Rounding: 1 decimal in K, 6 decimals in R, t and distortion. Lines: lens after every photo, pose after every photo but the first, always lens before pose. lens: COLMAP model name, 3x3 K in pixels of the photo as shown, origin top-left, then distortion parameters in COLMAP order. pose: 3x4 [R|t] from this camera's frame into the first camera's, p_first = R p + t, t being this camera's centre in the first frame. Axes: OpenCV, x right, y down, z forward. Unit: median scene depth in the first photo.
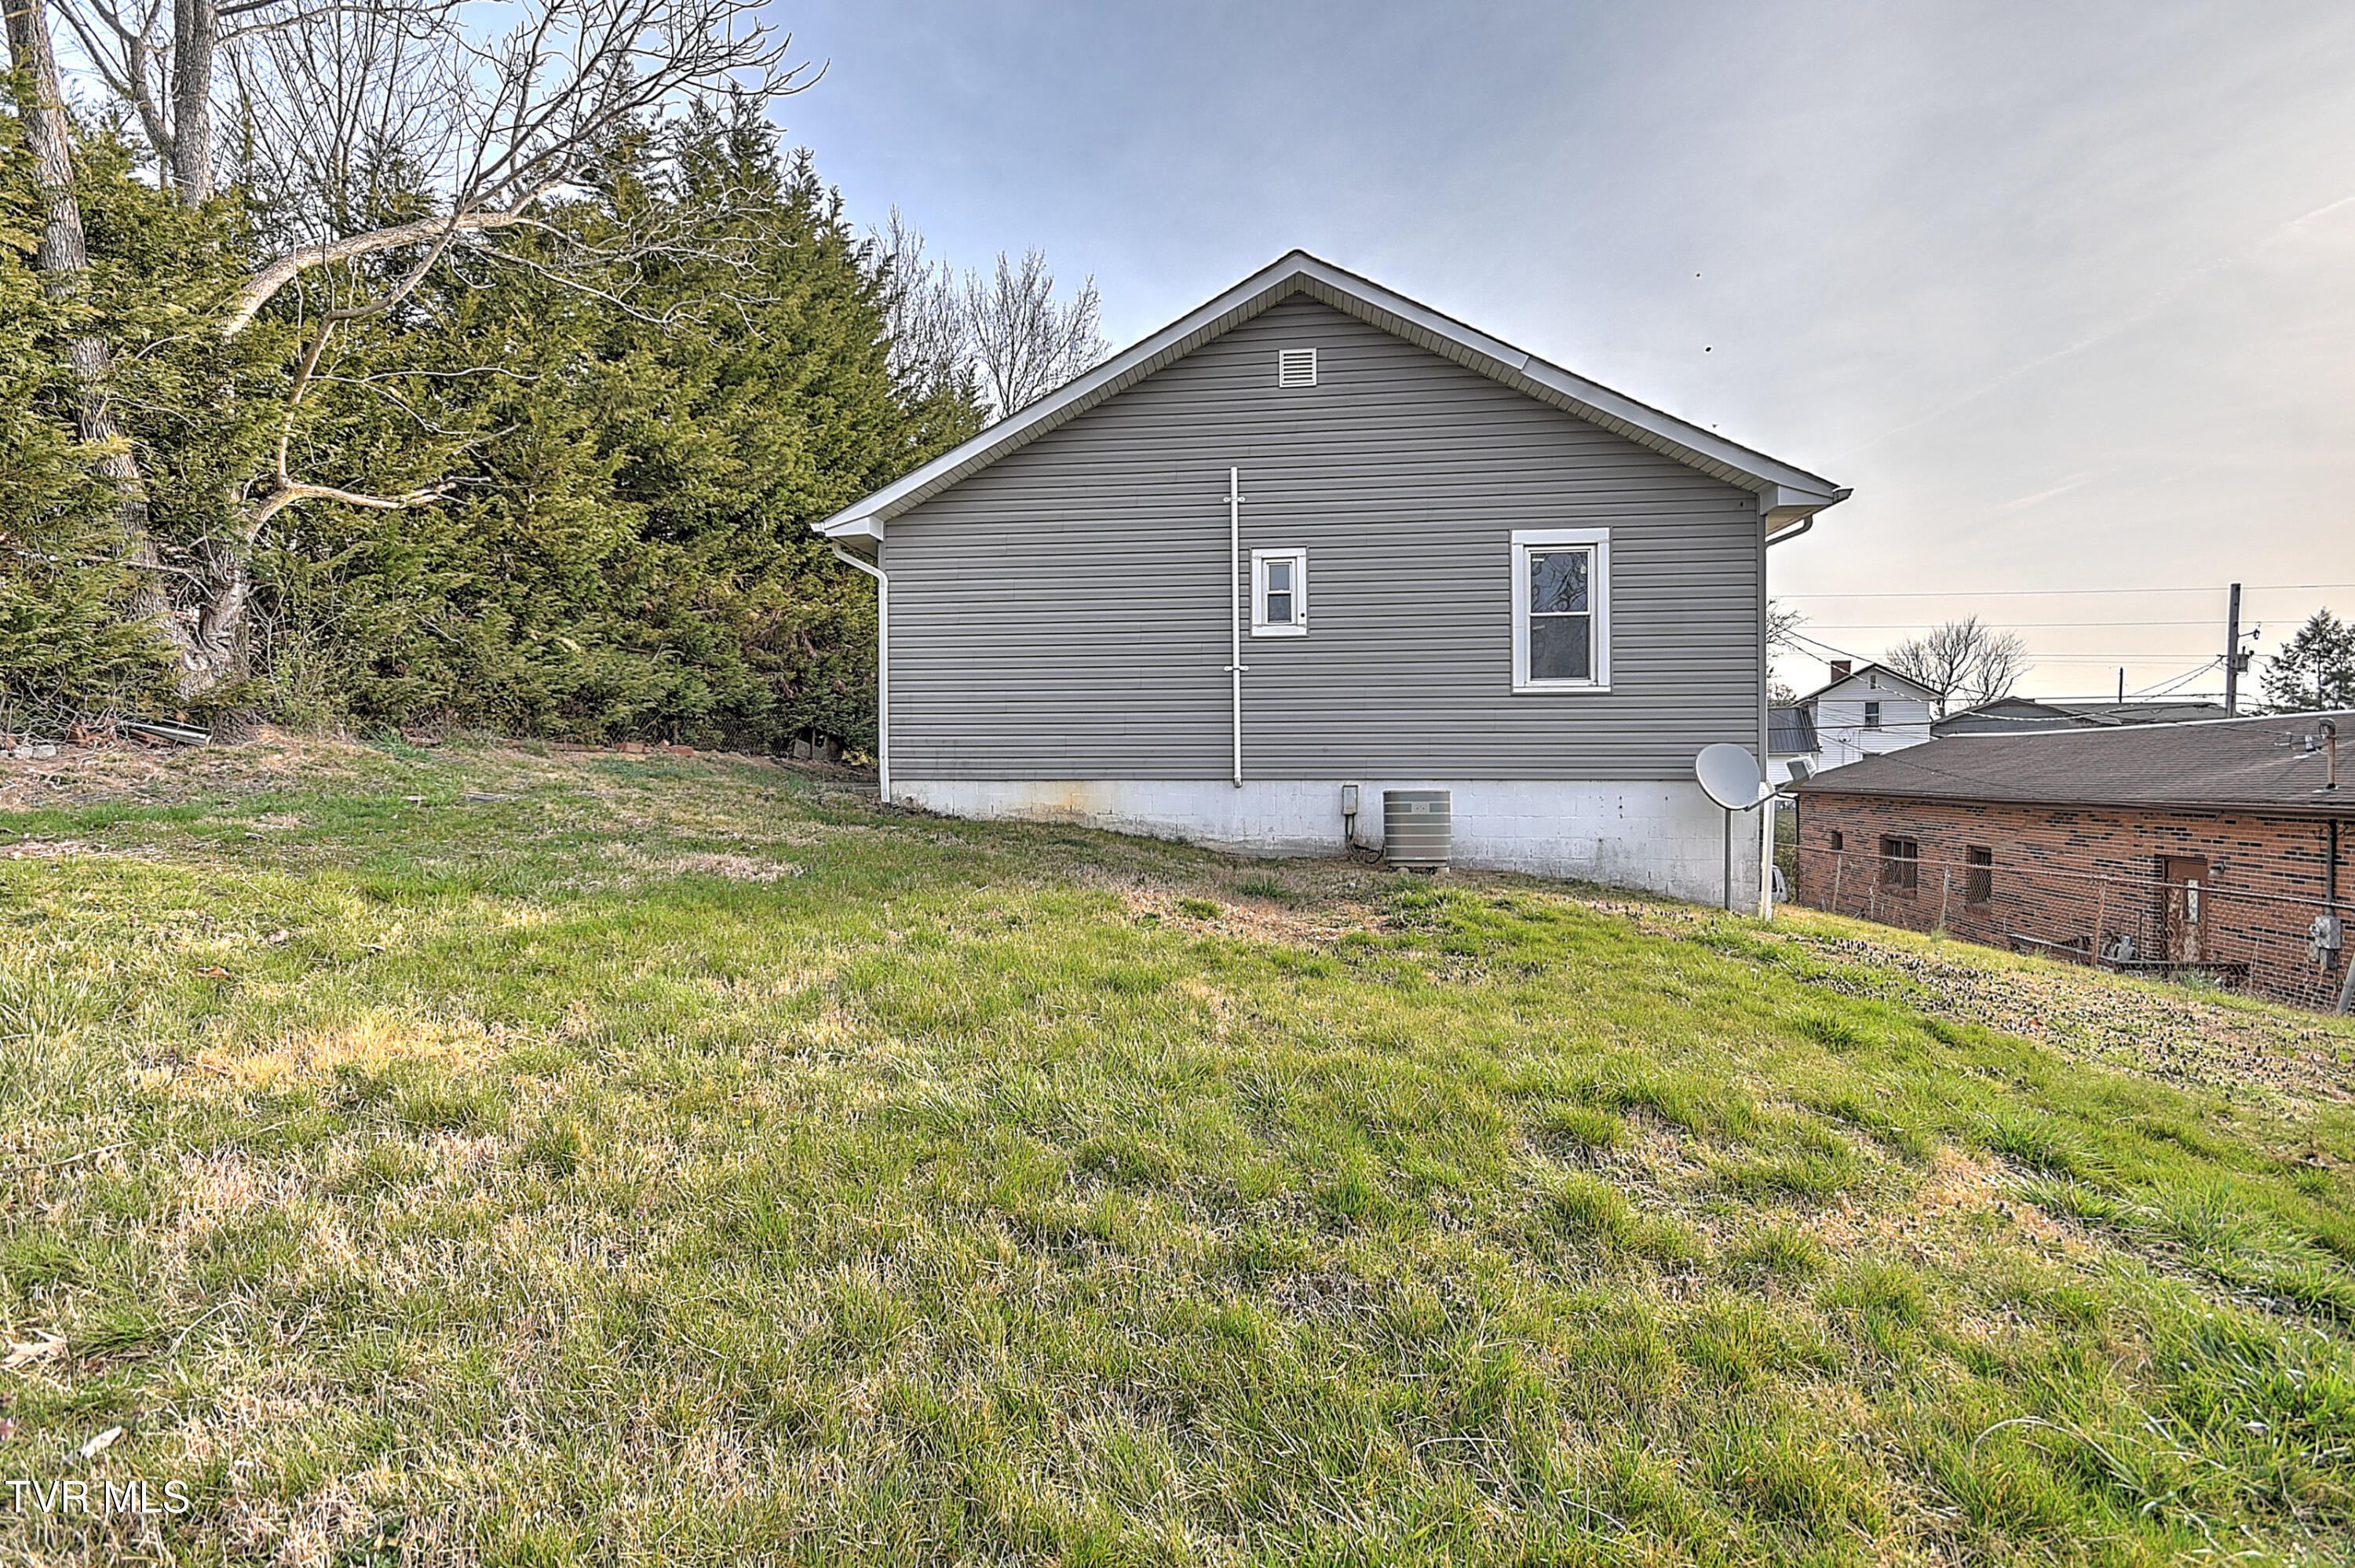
lens RADIAL K [[1052.4, 0, 1163.6], [0, 1052.4, 785.5], [0, 0, 1]] dist [0.016036, -0.004701]
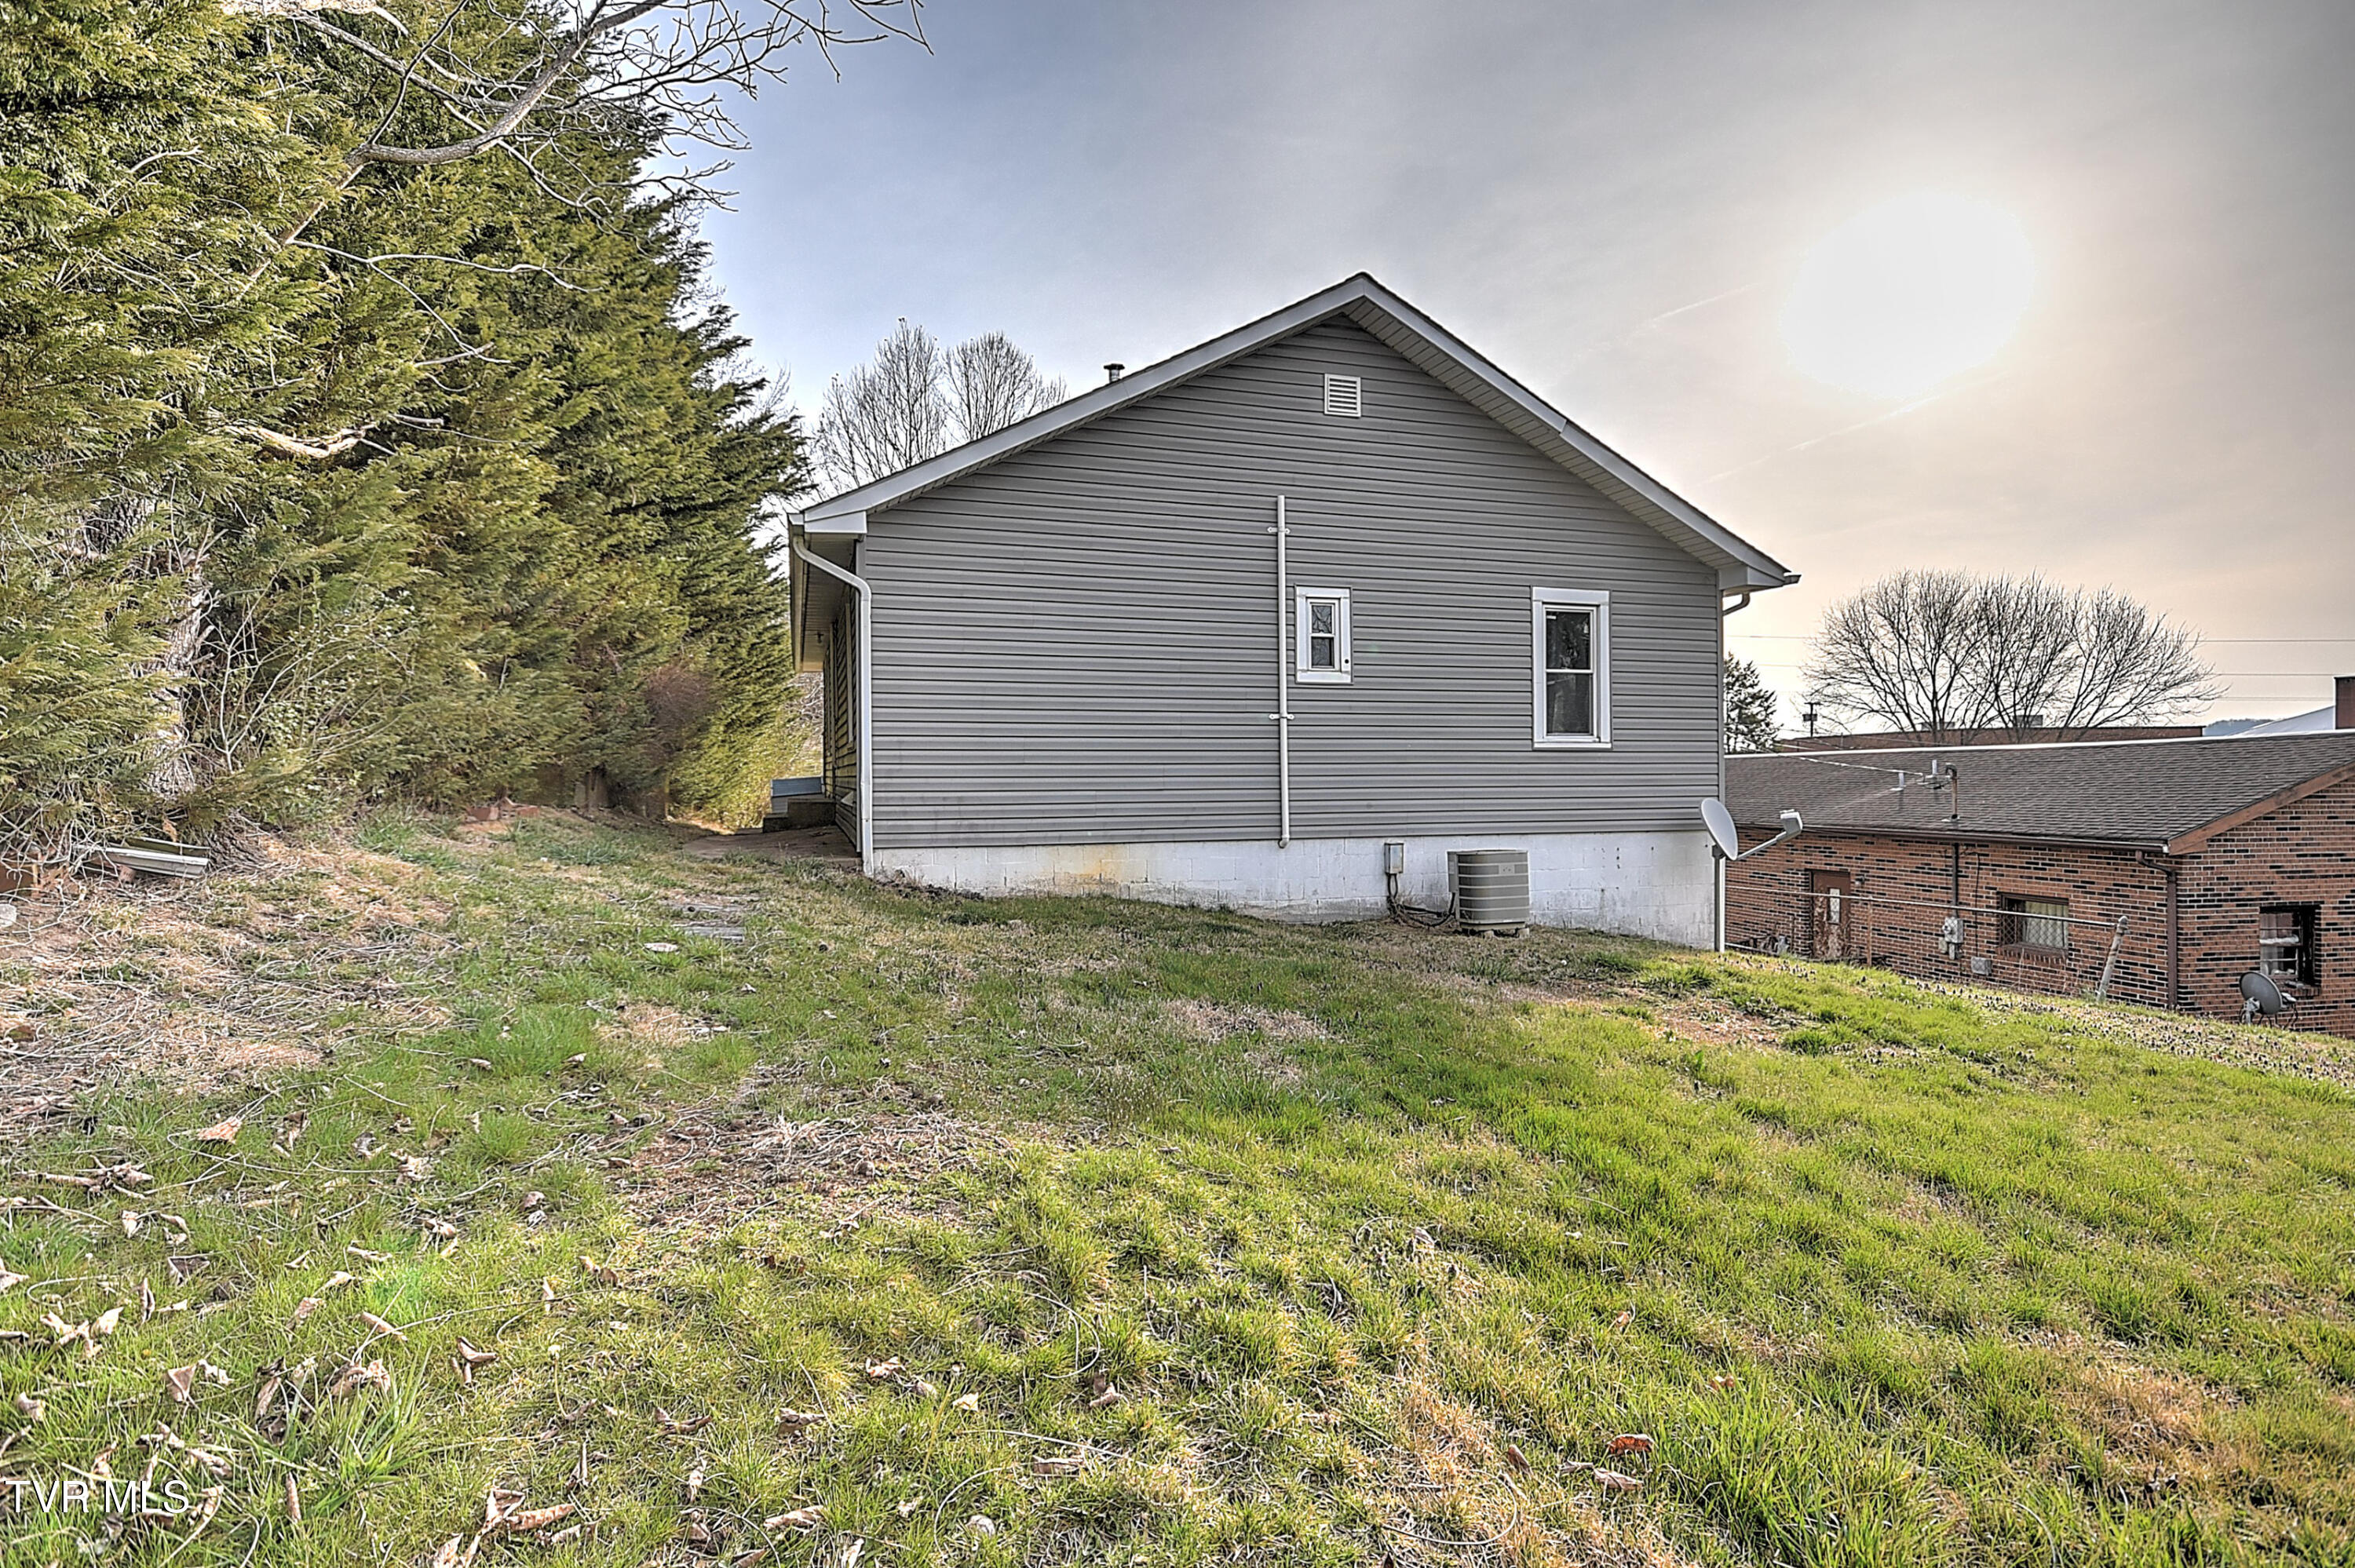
lens RADIAL K [[1172.5, 0, 1186.5], [0, 1172.5, 781.6], [0, 0, 1]] dist [0.026237, -0.000119]
pose [[0.903154, -0.004561, 0.429292, -0.442458], [0.007055, 0.999966, -0.004216, -0.052038], [-0.429258, 0.006837, 0.903156, 0.124402]]
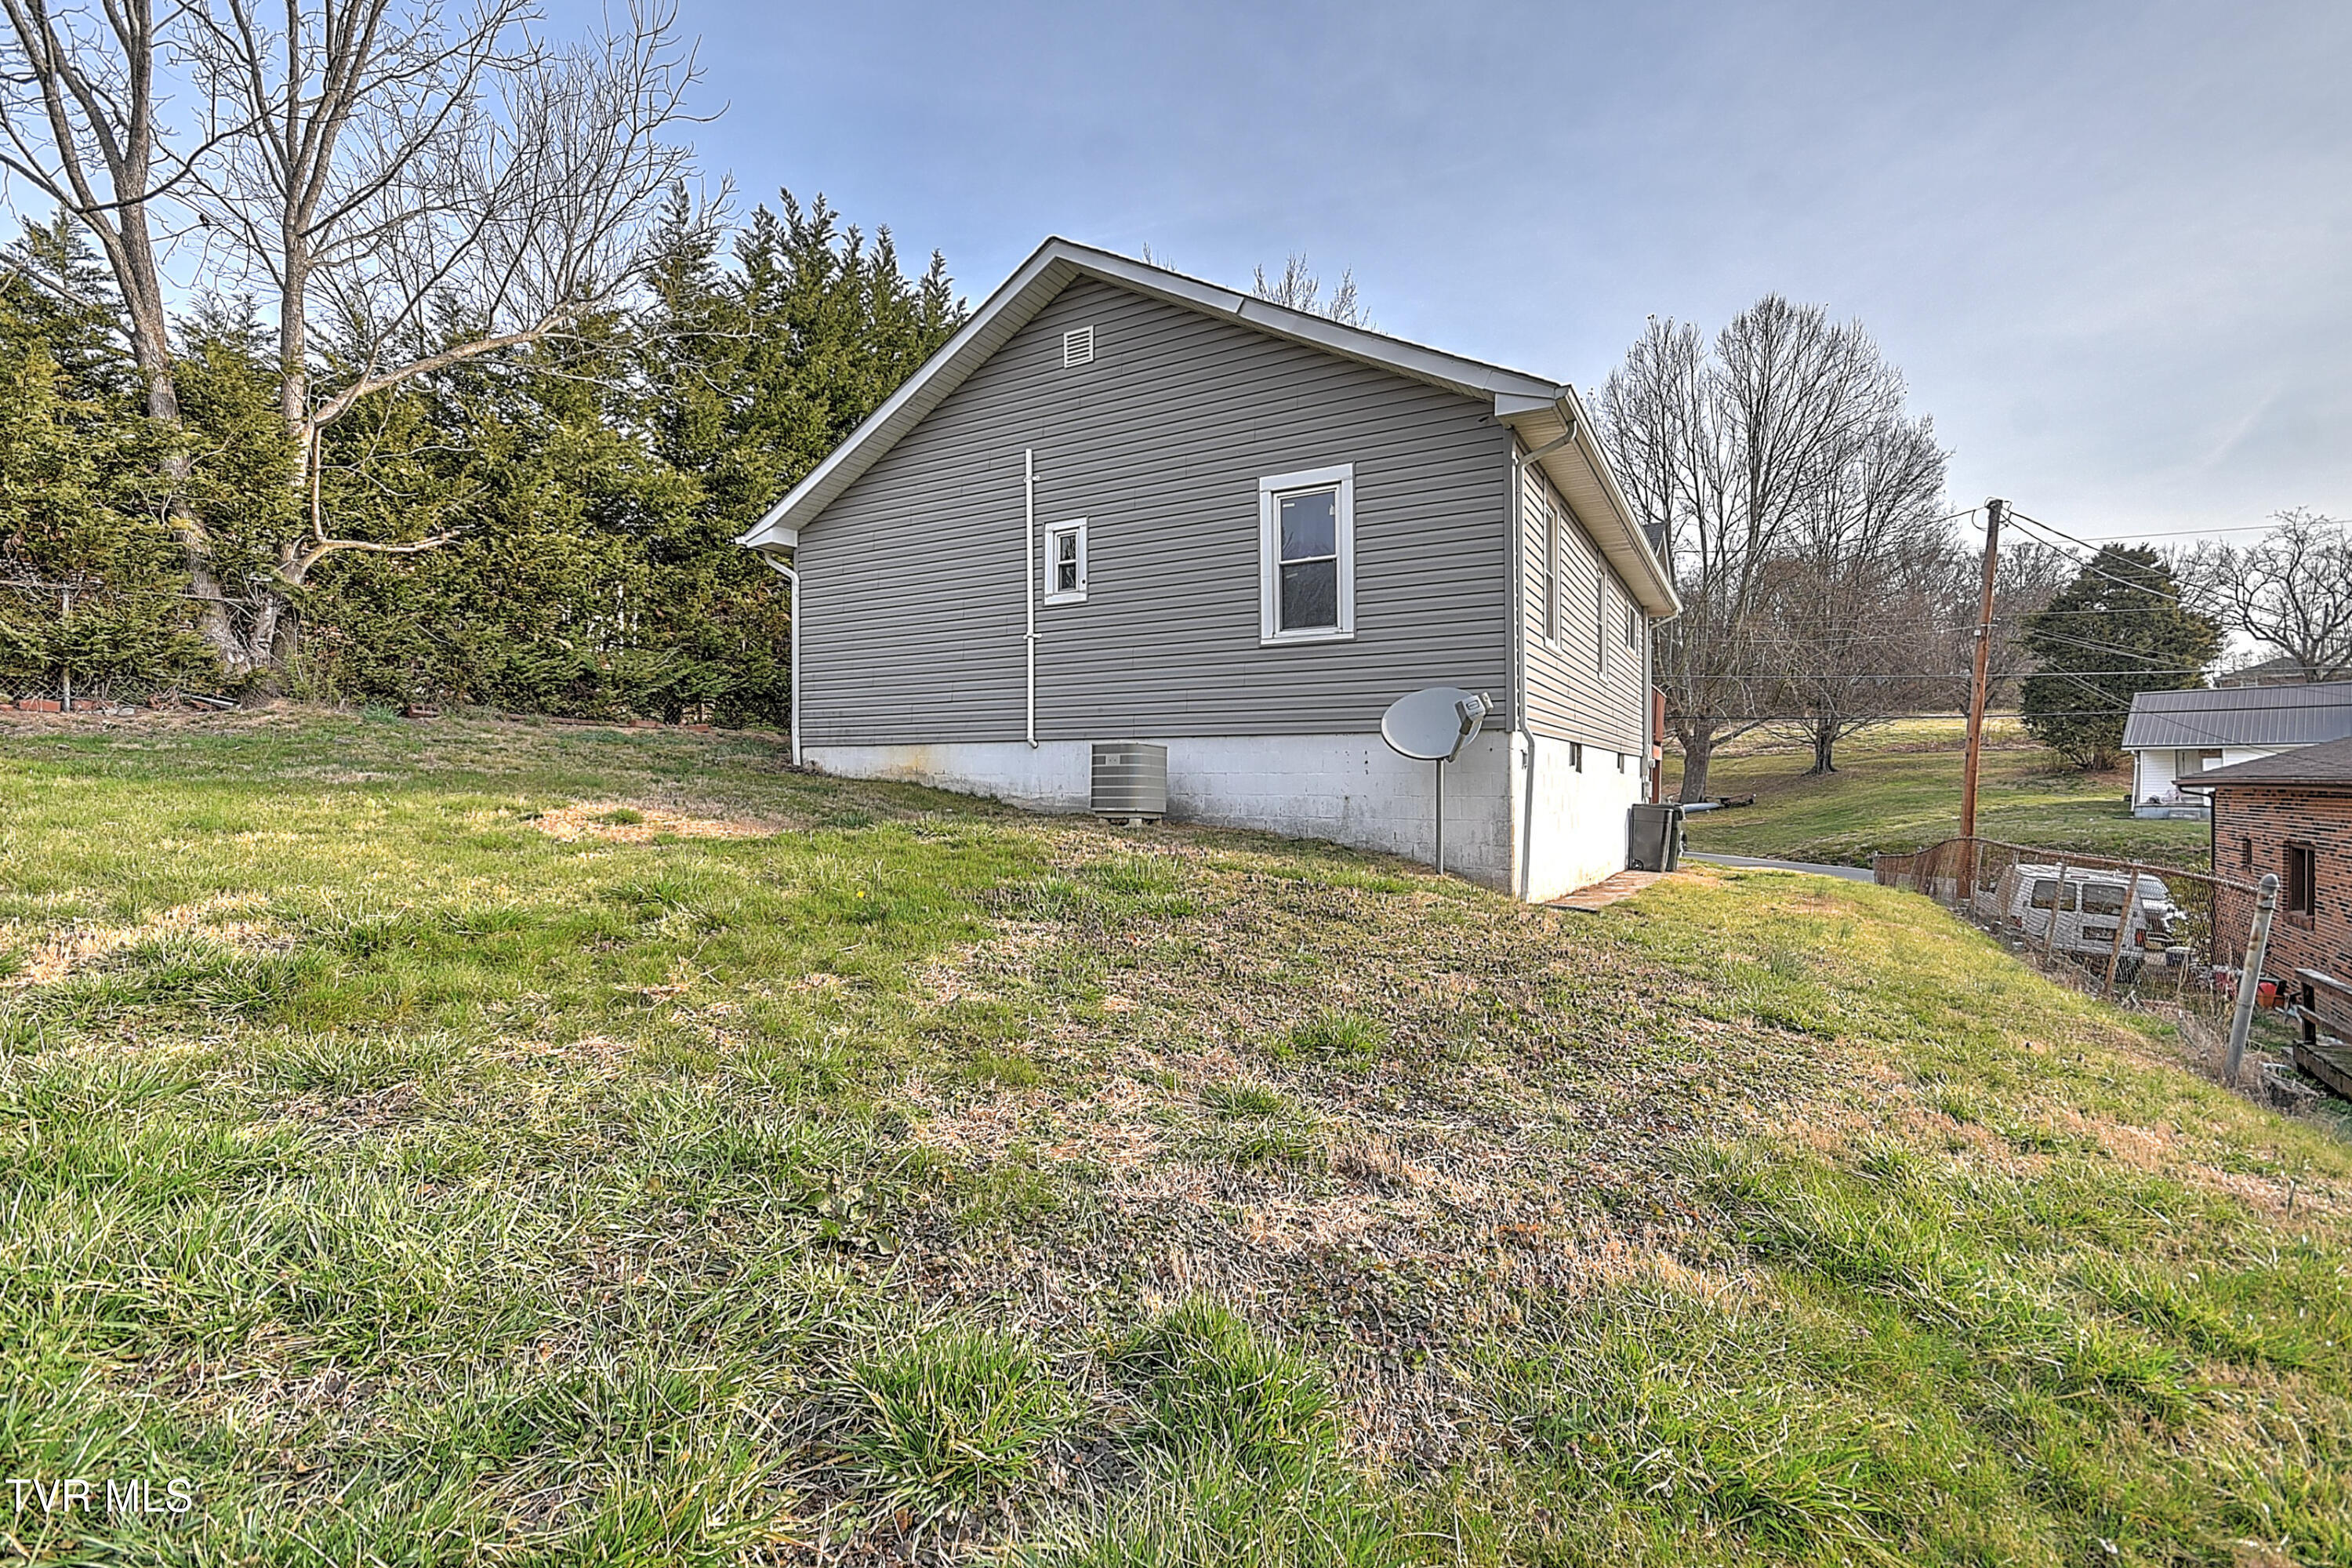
lens RADIAL K [[1051.2, 0, 1151.2], [0, 1051.2, 785.0], [0, 0, 1]] dist [0.016036, -0.004701]
pose [[0.911591, 0.002899, -0.411088, 0.623050], [-0.007876, 0.999915, -0.010412, 0.050010], [0.411023, 0.012729, 0.911536, 0.078819]]
